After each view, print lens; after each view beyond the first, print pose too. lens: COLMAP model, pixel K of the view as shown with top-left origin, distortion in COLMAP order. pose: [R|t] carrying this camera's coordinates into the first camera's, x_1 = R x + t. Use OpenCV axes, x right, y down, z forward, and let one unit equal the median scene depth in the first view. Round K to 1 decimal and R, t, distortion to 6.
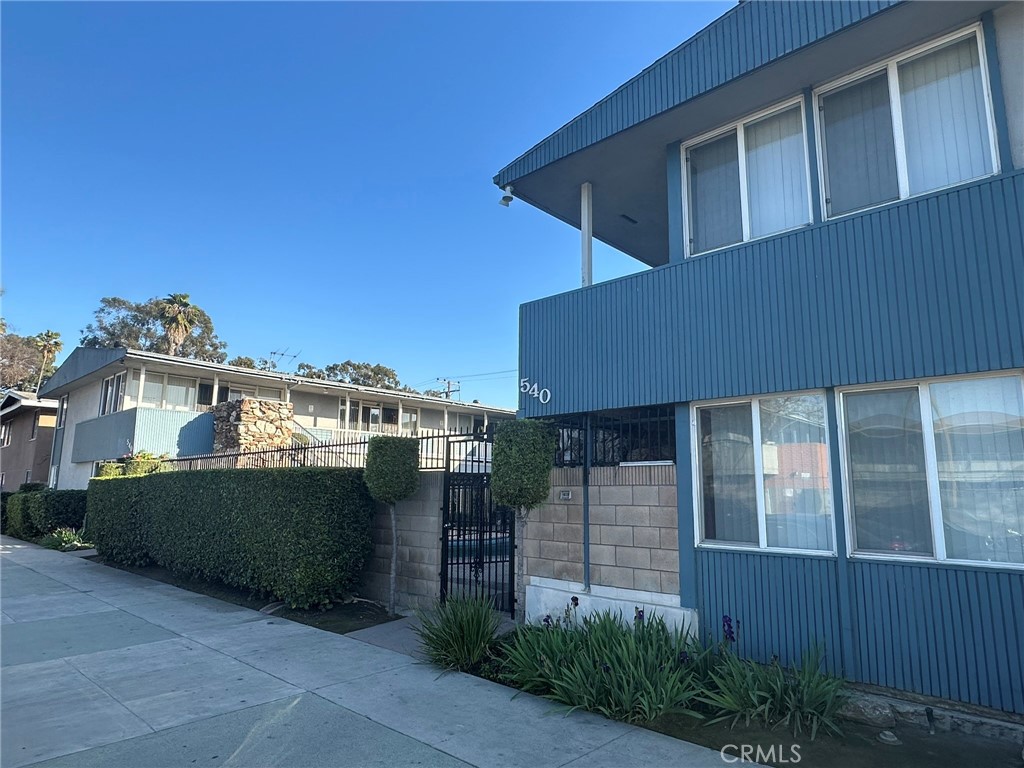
lens RADIAL K [[618.5, 0, 512.0], [0, 618.5, 384.0], [0, 0, 1]] dist [-0.002813, -0.000104]
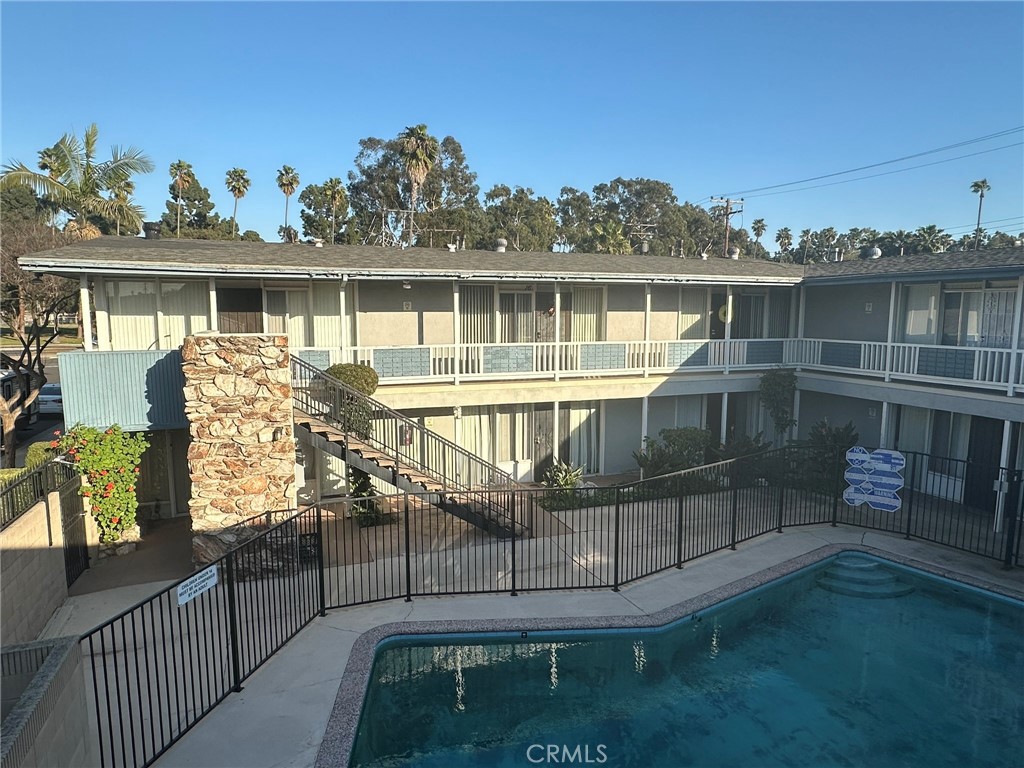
lens RADIAL K [[629.3, 0, 509.4], [0, 629.3, 375.7], [0, 0, 1]] dist [-0.003443, -0.000213]
pose [[0.887945, 0.041858, -0.458042, 0.066752], [0.087025, 0.962574, 0.256668, -0.057883], [0.451643, -0.267768, 0.851070, 0.626383]]
